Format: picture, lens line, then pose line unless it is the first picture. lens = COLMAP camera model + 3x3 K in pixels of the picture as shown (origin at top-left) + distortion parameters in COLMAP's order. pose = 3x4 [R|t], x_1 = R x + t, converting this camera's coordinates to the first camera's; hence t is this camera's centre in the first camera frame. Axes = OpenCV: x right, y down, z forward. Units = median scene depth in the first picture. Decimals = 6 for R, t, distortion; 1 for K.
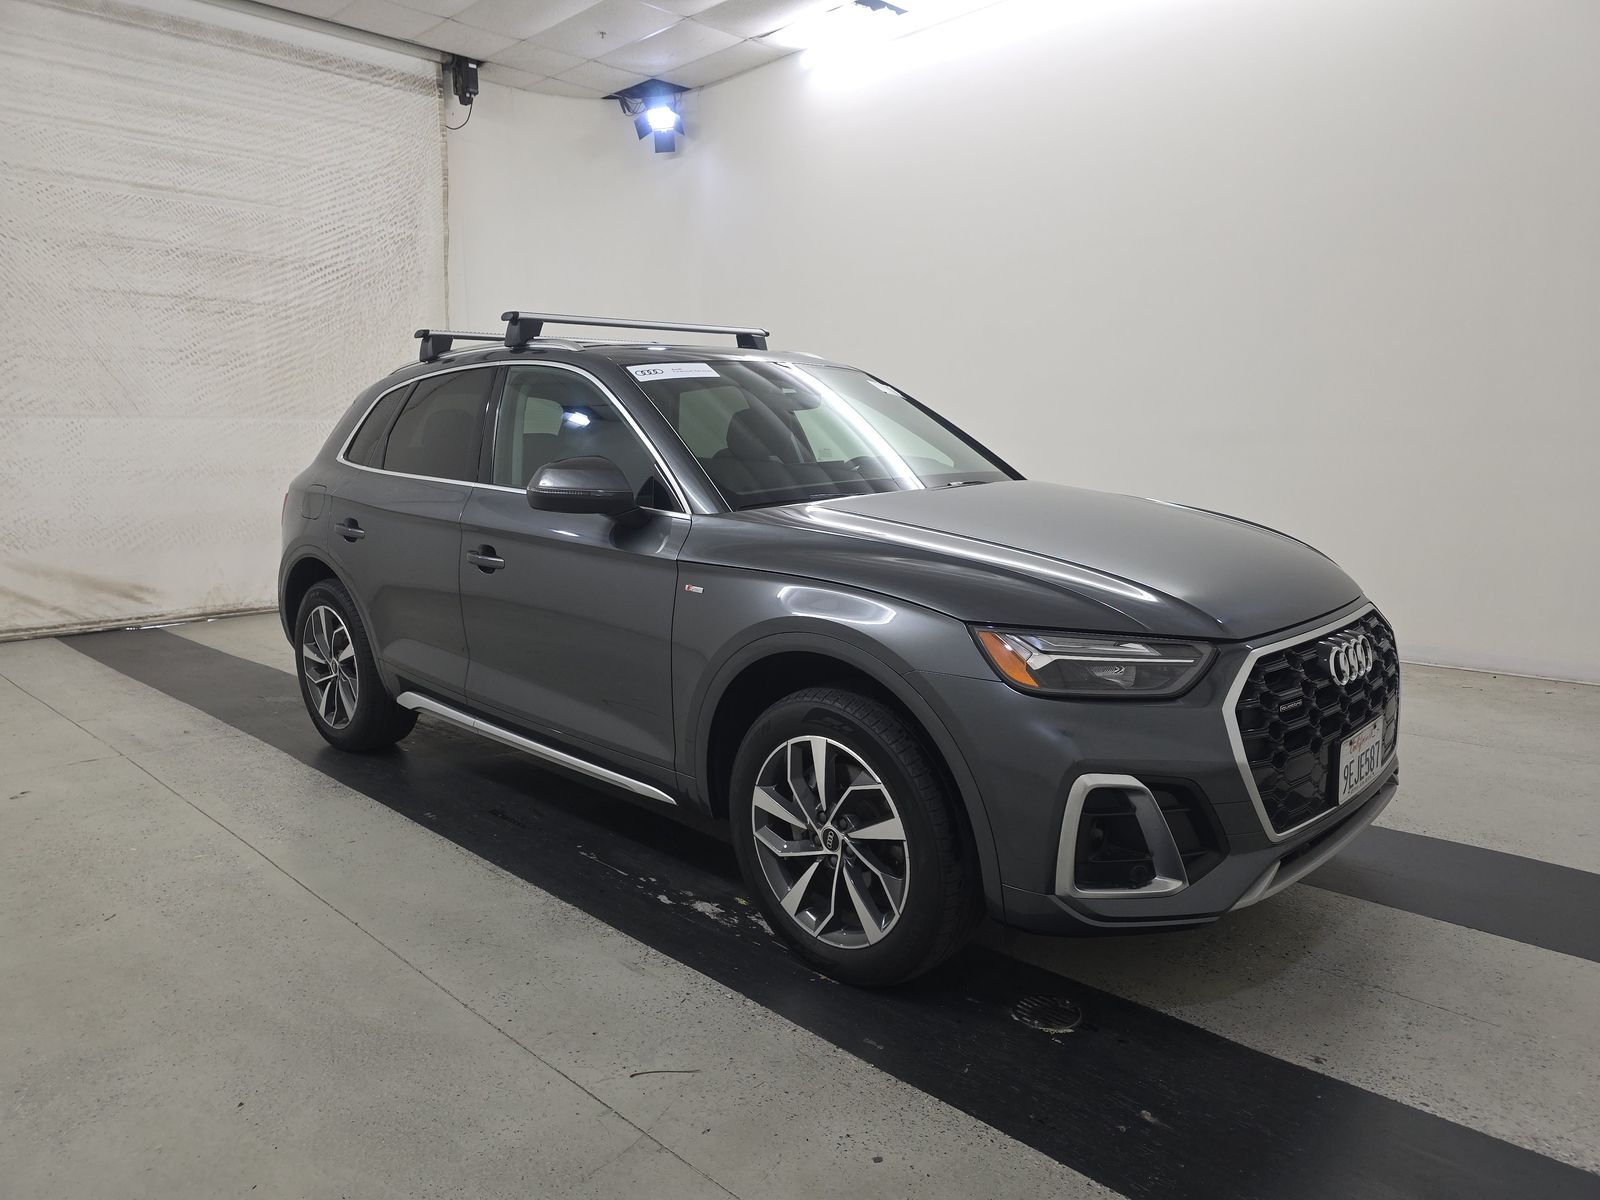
lens RADIAL K [[1067.9, 0, 804.8], [0, 1067.9, 604.4], [0, 0, 1]] dist [0.029034, -0.023834]
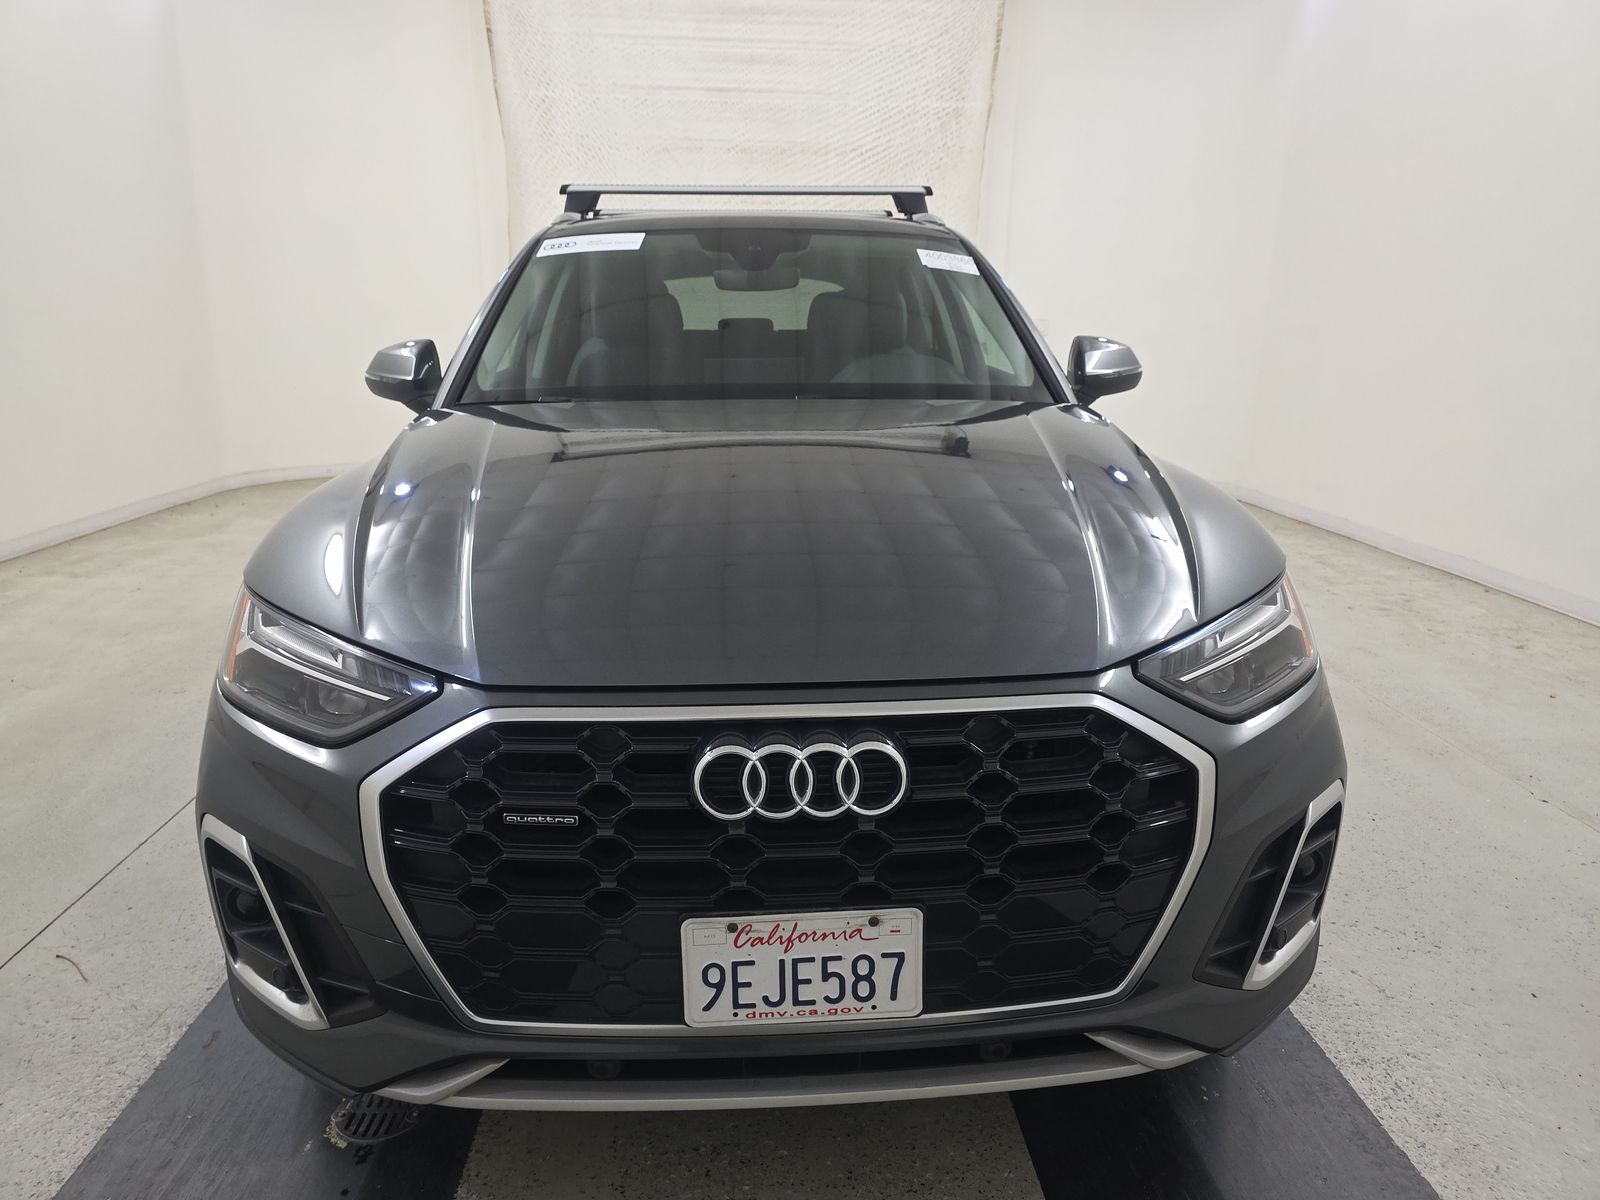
lens RADIAL K [[1067.9, 0, 800.0], [0, 1067.9, 600.0], [0, 0, 1]] dist [0.029034, -0.023834]
pose [[0.737231, 0.186666, -0.649343, 0.258256], [-0.123261, 0.982107, 0.142381, -0.033544], [0.664302, -0.024929, 0.747049, 0.192884]]
